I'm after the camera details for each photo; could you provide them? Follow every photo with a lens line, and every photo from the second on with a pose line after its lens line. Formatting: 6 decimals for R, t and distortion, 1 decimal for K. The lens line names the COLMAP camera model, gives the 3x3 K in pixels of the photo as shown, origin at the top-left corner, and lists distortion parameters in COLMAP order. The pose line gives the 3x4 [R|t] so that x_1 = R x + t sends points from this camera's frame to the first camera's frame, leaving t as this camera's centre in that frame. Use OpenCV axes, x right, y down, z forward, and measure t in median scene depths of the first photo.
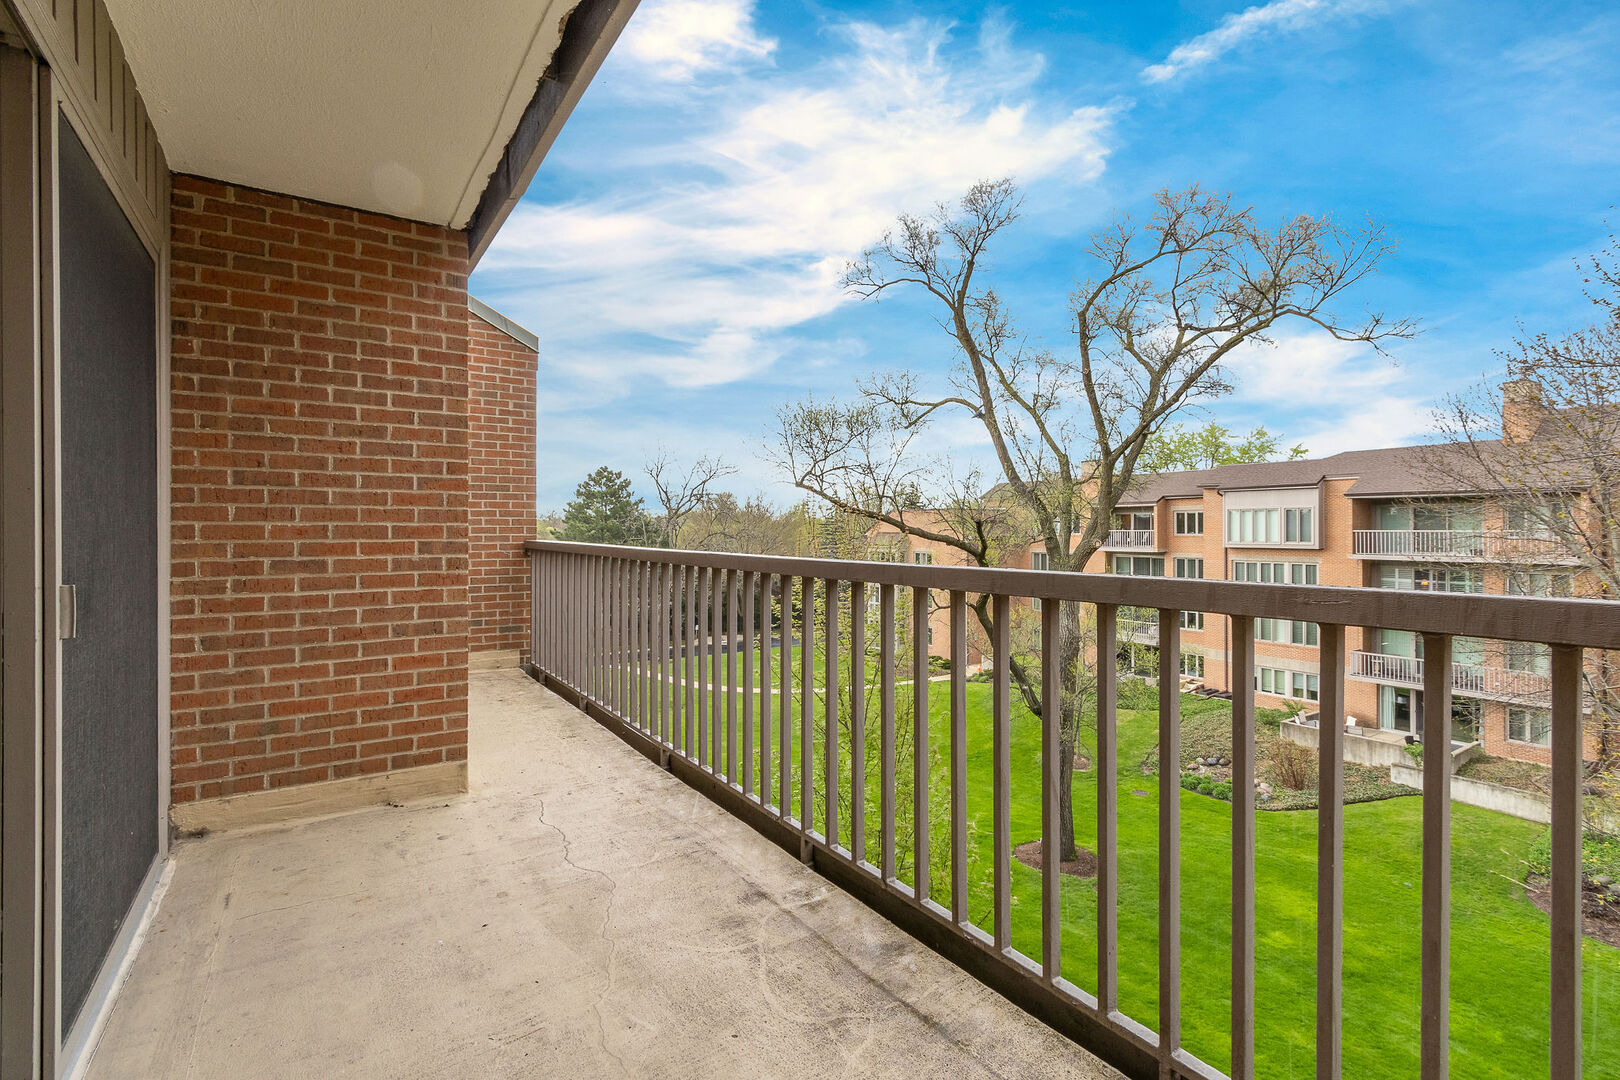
lens RADIAL K [[745.6, 0, 810.8], [0, 745.6, 530.0], [0, 0, 1]] dist [0.003356, 0.000085]
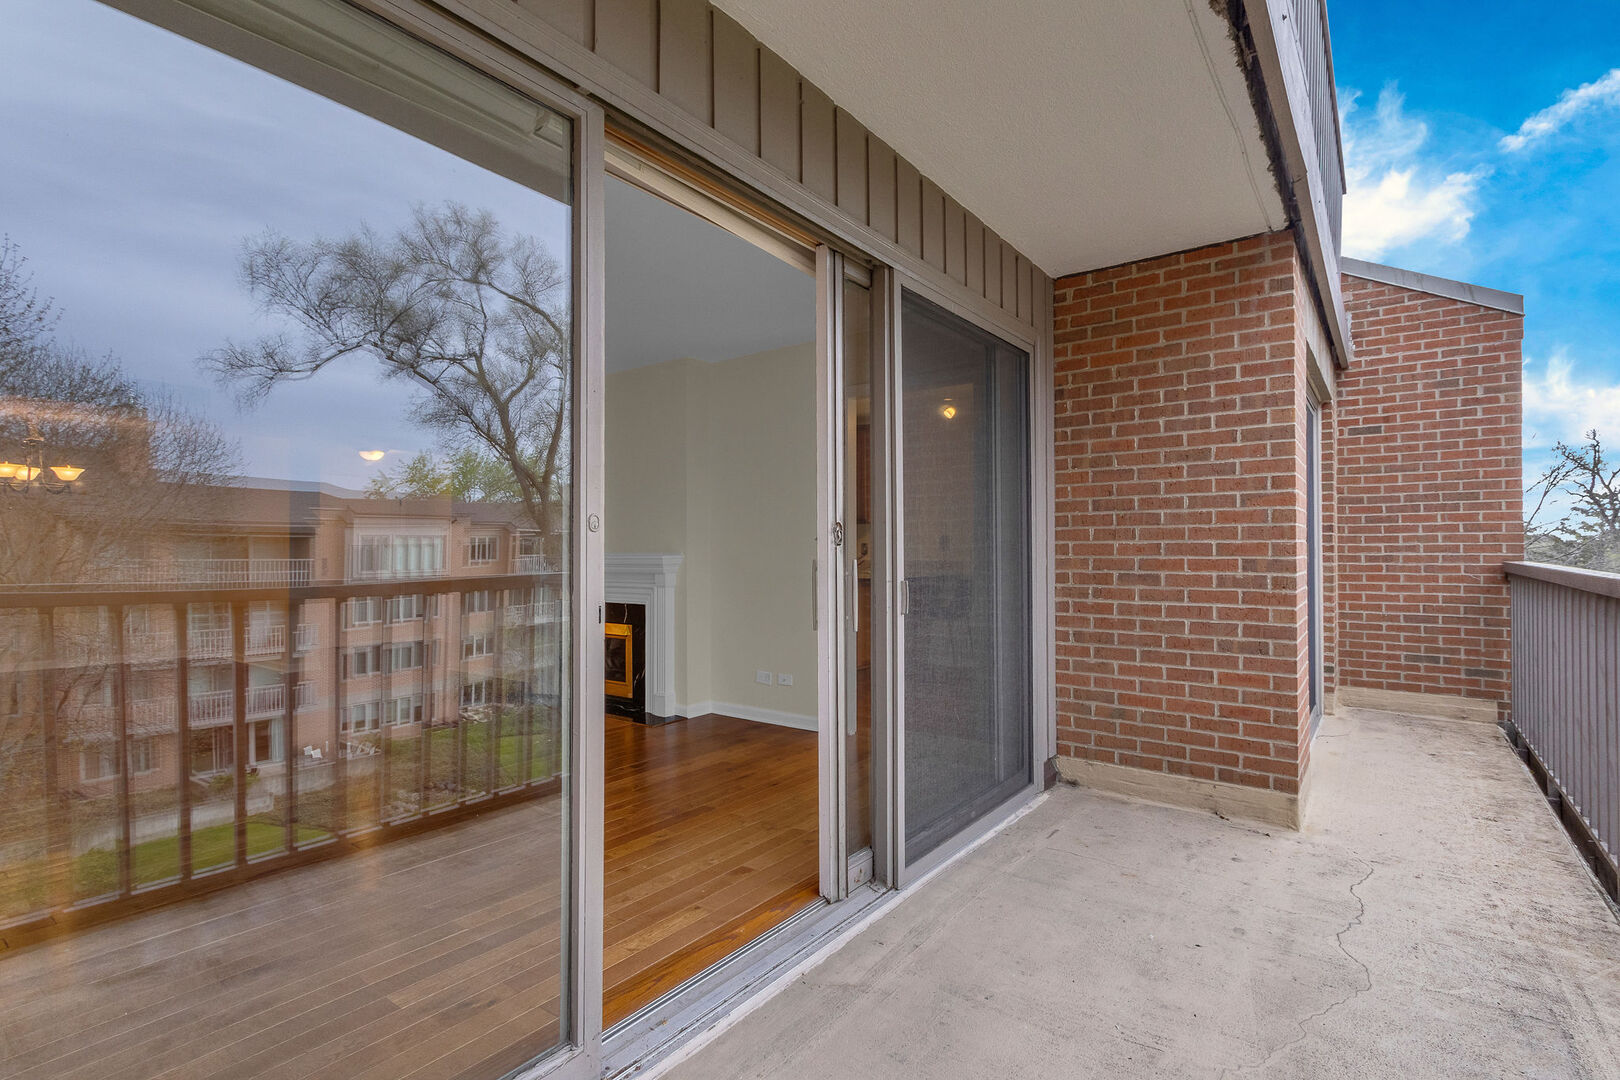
lens RADIAL K [[754.9, 0, 817.1], [0, 754.9, 545.0], [0, 0, 1]] dist [0.002030, 0.000329]
pose [[0.342754, -0.006213, -0.939405, 0.234149], [0.000203, 0.999979, -0.006539, 0.003470], [0.939425, 0.002051, 0.342748, 0.126395]]
